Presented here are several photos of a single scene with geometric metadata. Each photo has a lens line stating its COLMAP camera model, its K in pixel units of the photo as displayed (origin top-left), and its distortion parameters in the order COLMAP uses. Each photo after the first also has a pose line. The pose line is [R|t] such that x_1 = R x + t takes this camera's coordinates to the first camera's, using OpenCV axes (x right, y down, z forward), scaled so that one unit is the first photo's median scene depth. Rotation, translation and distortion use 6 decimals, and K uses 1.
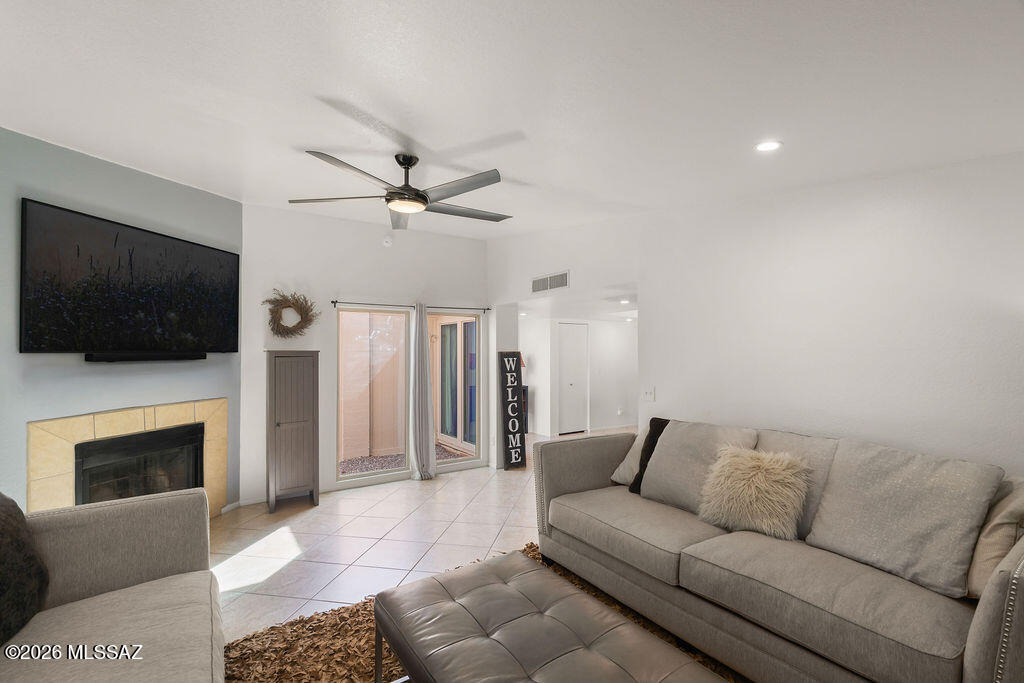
lens RADIAL K [[451.2, 0, 511.7], [0, 451.2, 347.1], [0, 0, 1]] dist [0.001512, 0.000584]
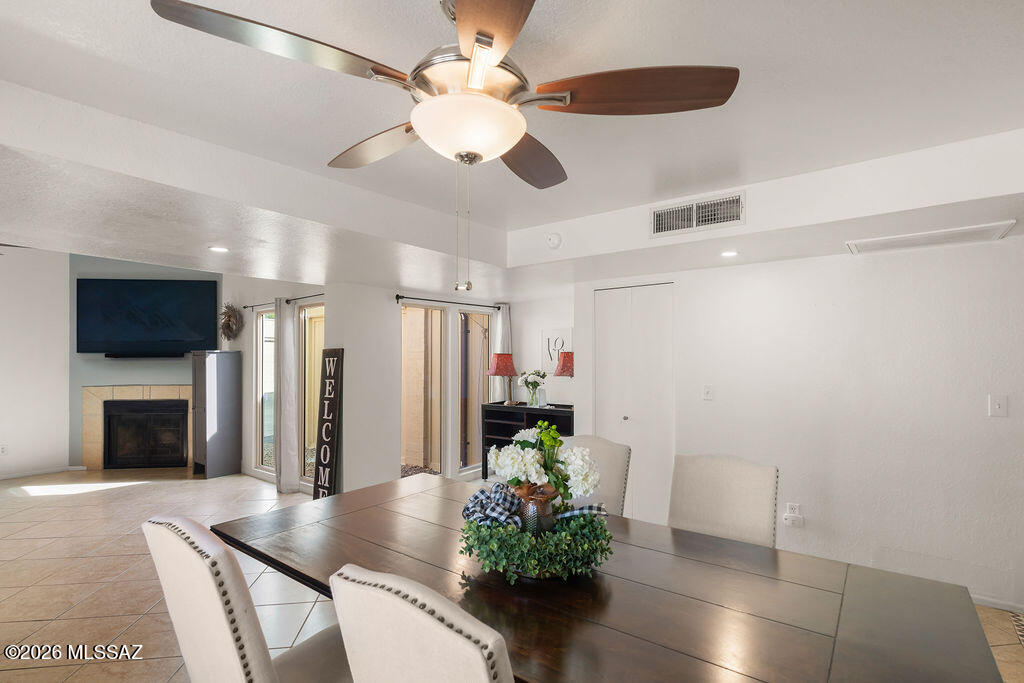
lens RADIAL K [[489.3, 0, 511.4], [0, 489.3, 349.0], [0, 0, 1]] dist [0.009920, -0.000745]
pose [[0.314420, -0.016898, -0.949134, 0.815134], [0.013023, 0.999824, -0.013486, 0.024425], [0.949195, -0.008120, 0.314585, 1.035640]]
